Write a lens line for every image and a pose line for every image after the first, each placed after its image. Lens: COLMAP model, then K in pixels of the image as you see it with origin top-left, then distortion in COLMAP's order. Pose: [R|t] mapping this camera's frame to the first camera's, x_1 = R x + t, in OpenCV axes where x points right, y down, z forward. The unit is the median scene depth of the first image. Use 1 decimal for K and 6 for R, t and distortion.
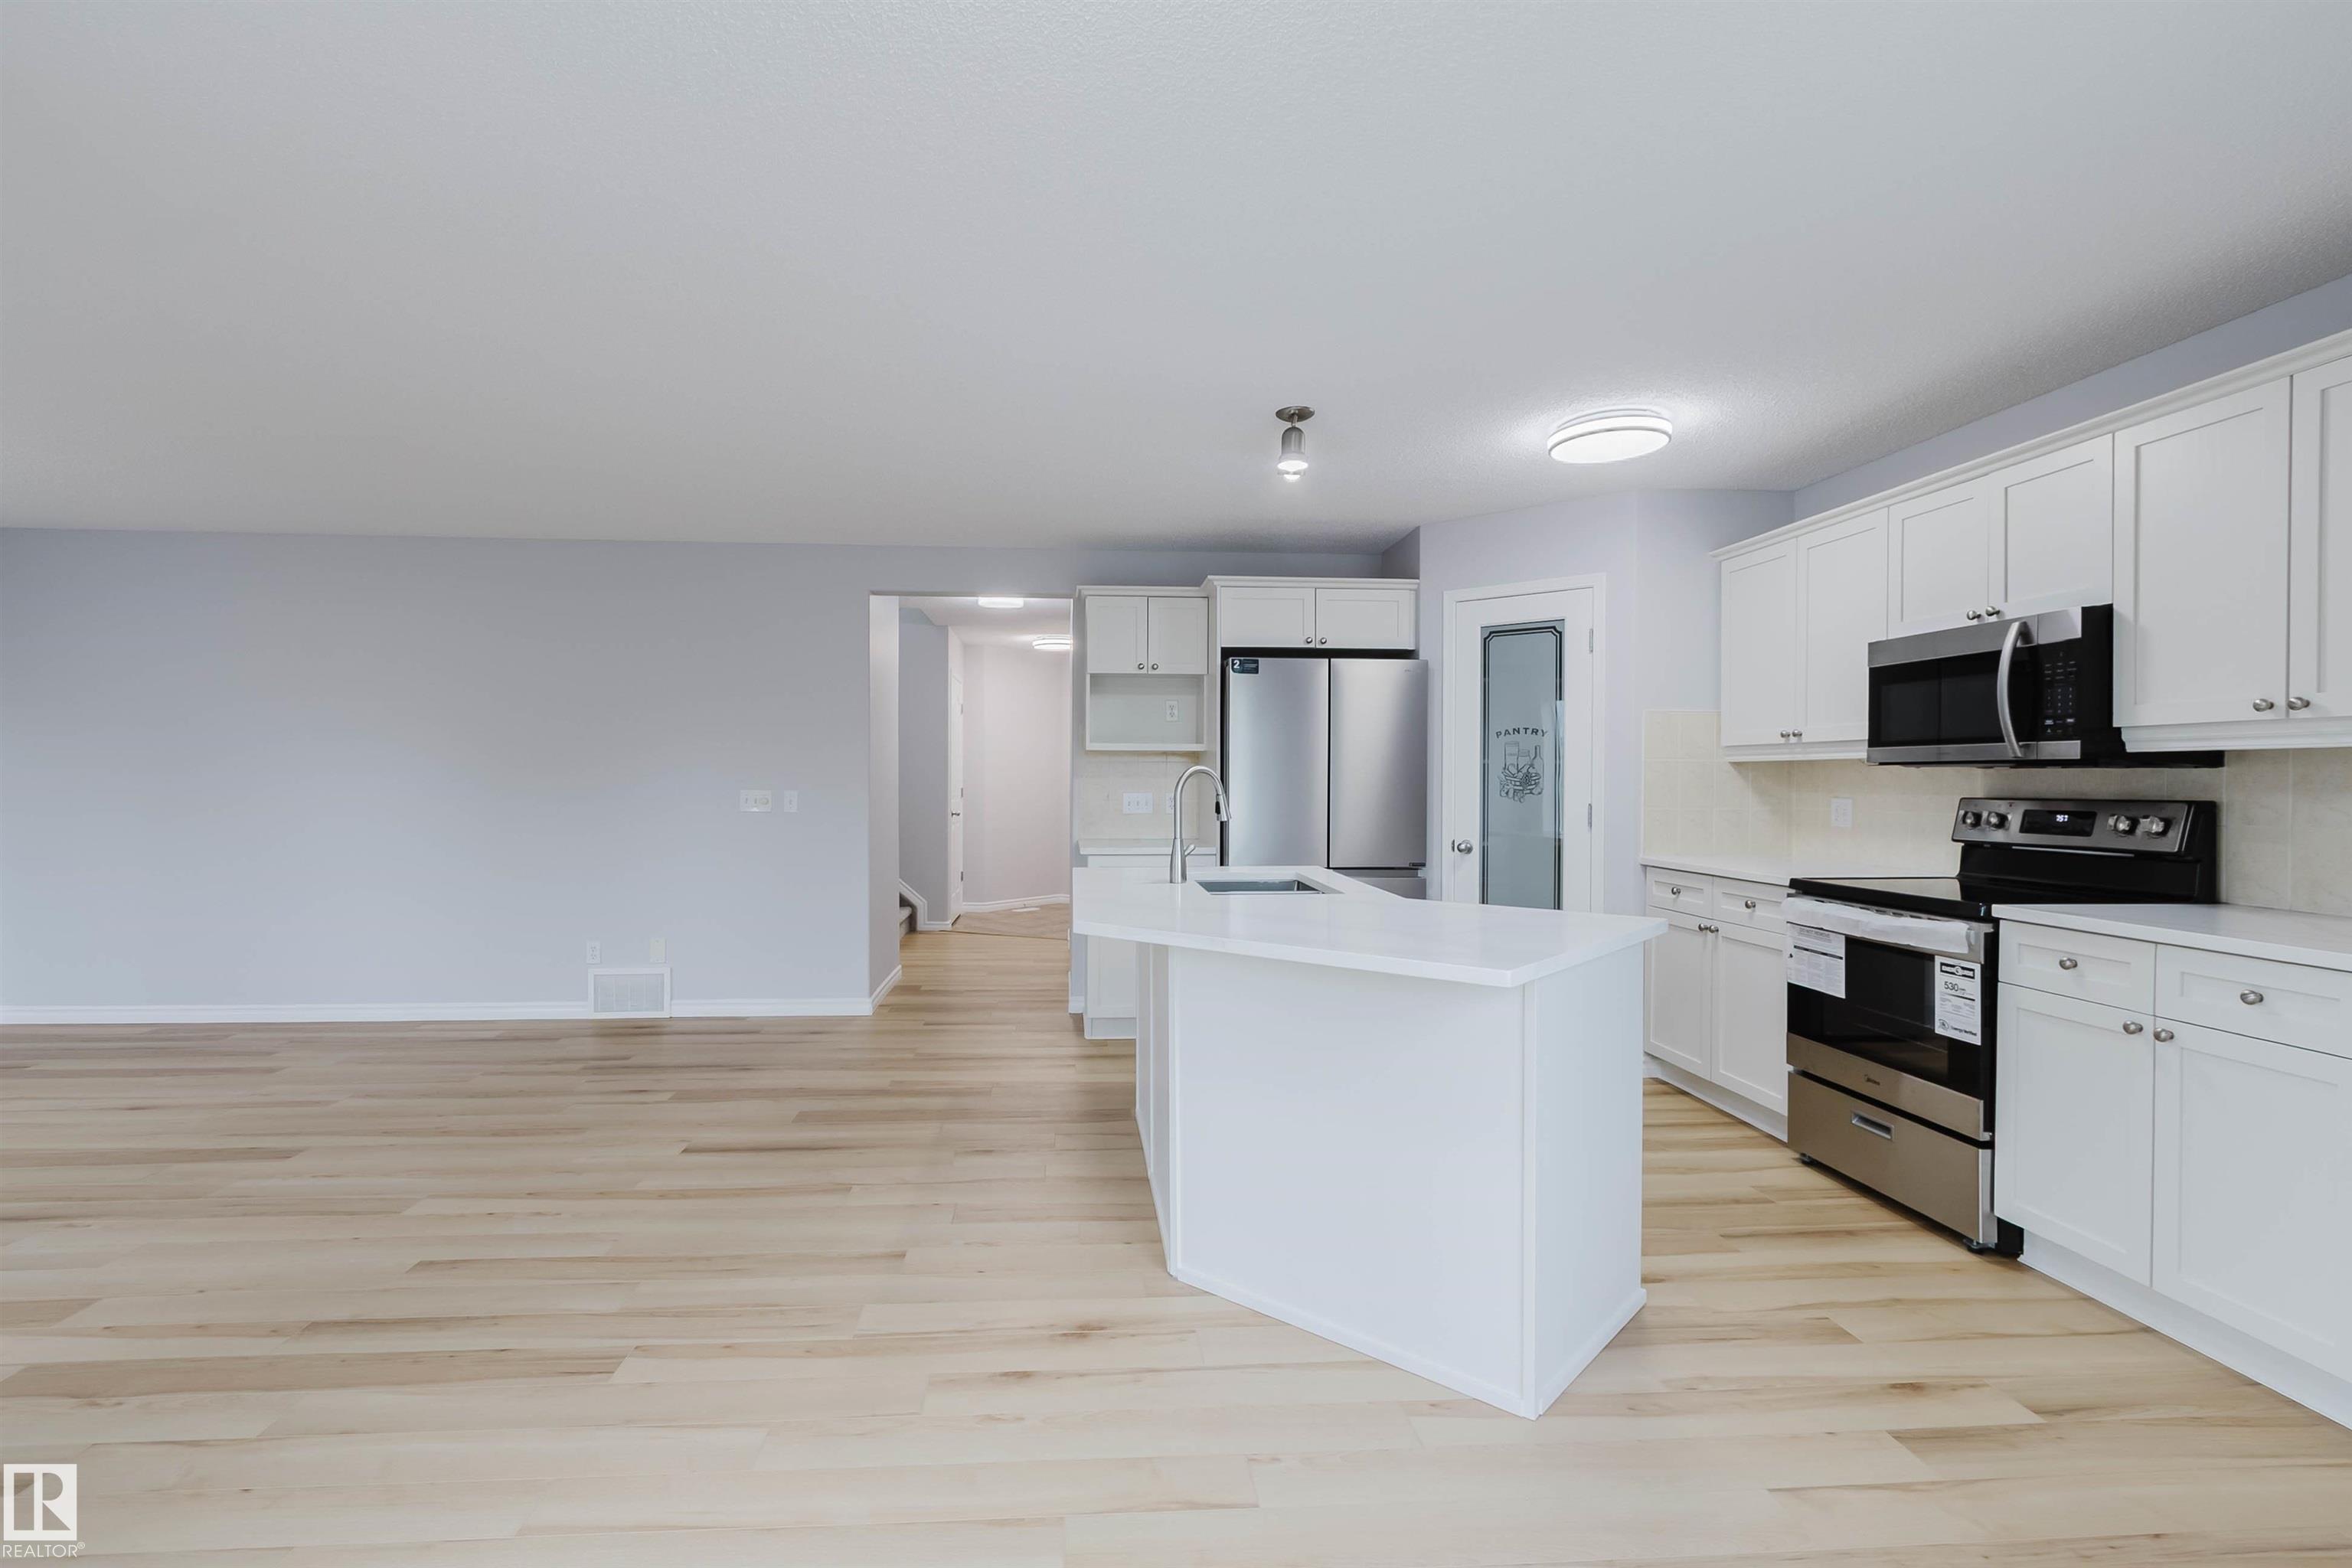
lens RADIAL K [[1075.6, 0, 1142.1], [0, 1075.6, 790.8], [0, 0, 1]] dist [0.005653, -0.001447]
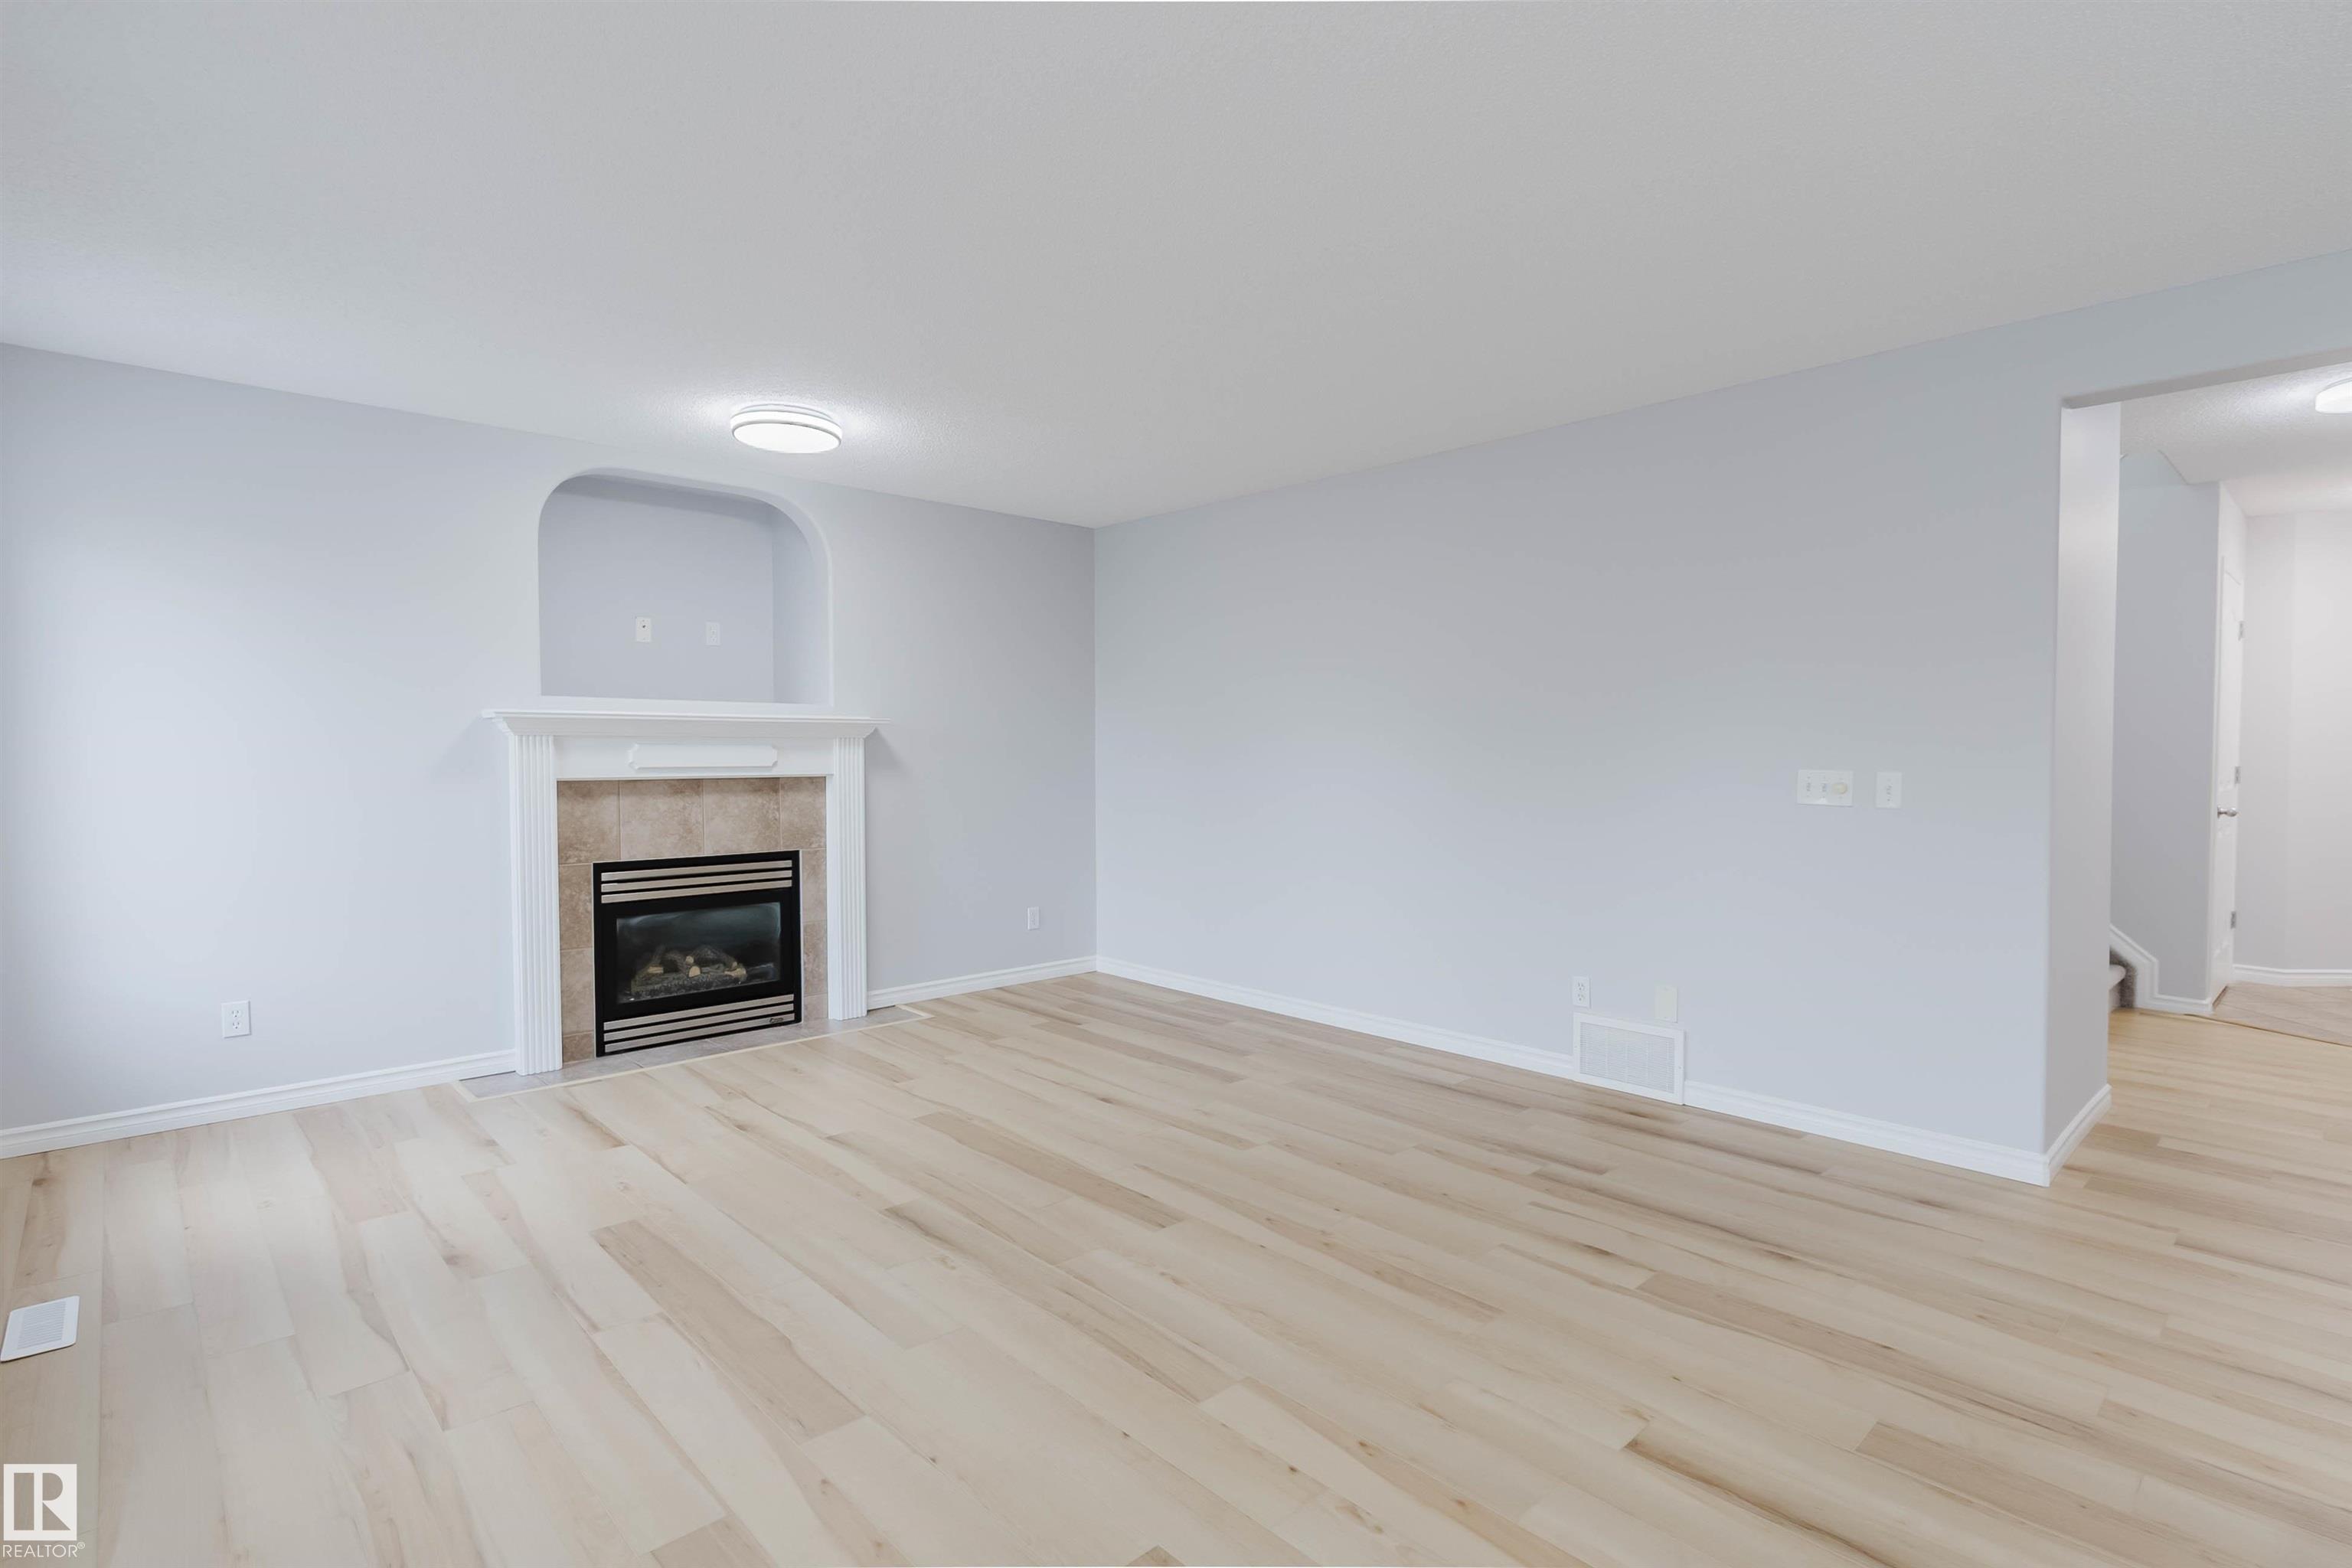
lens RADIAL K [[1141.9, 0, 1172.3], [0, 1141.9, 787.9], [0, 0, 1]] dist [0.002533, -0.002024]
pose [[0.626824, 0.021875, -0.778854, -0.113040], [-0.006989, 0.999723, 0.022453, -0.003146], [0.779130, -0.008631, 0.626803, 0.401326]]
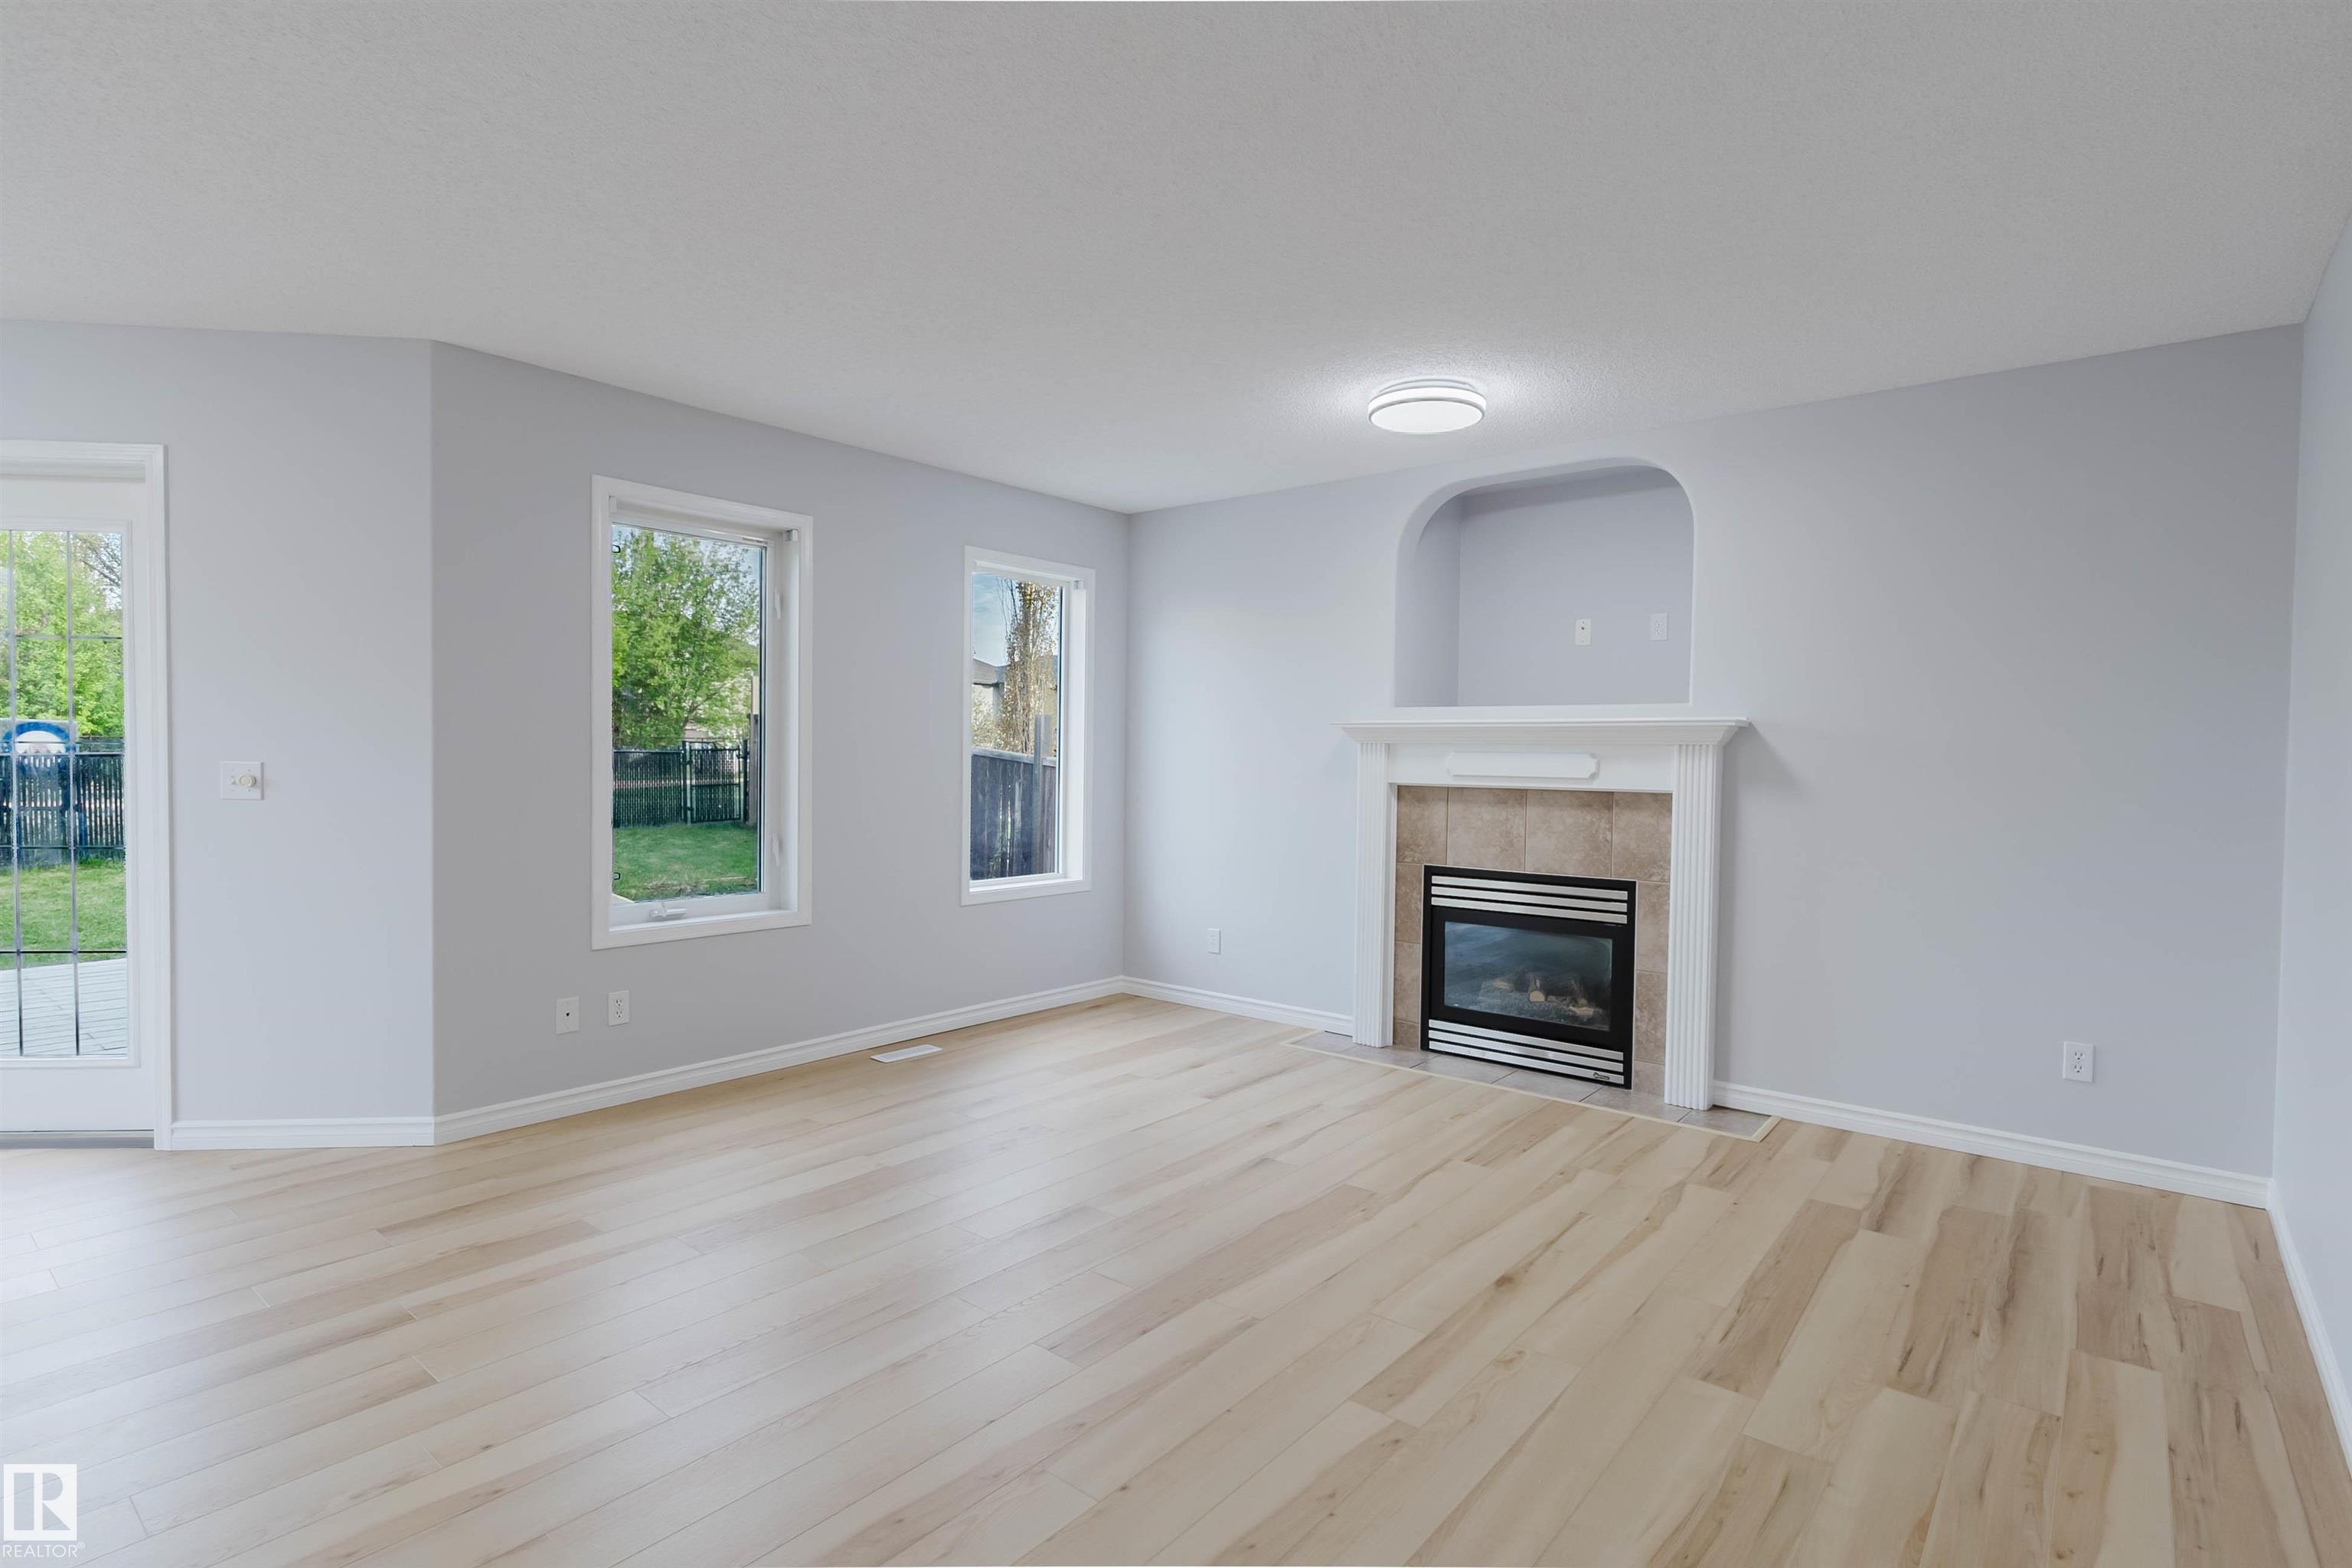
lens RADIAL K [[1141.9, 0, 1174.0], [0, 1141.9, 799.3], [0, 0, 1]] dist [0.002533, -0.002024]
pose [[-0.691451, 0.015049, -0.722267, -0.304681], [-0.025049, 0.998682, 0.044789, -0.013868], [0.721989, 0.049061, -0.690163, 1.258078]]
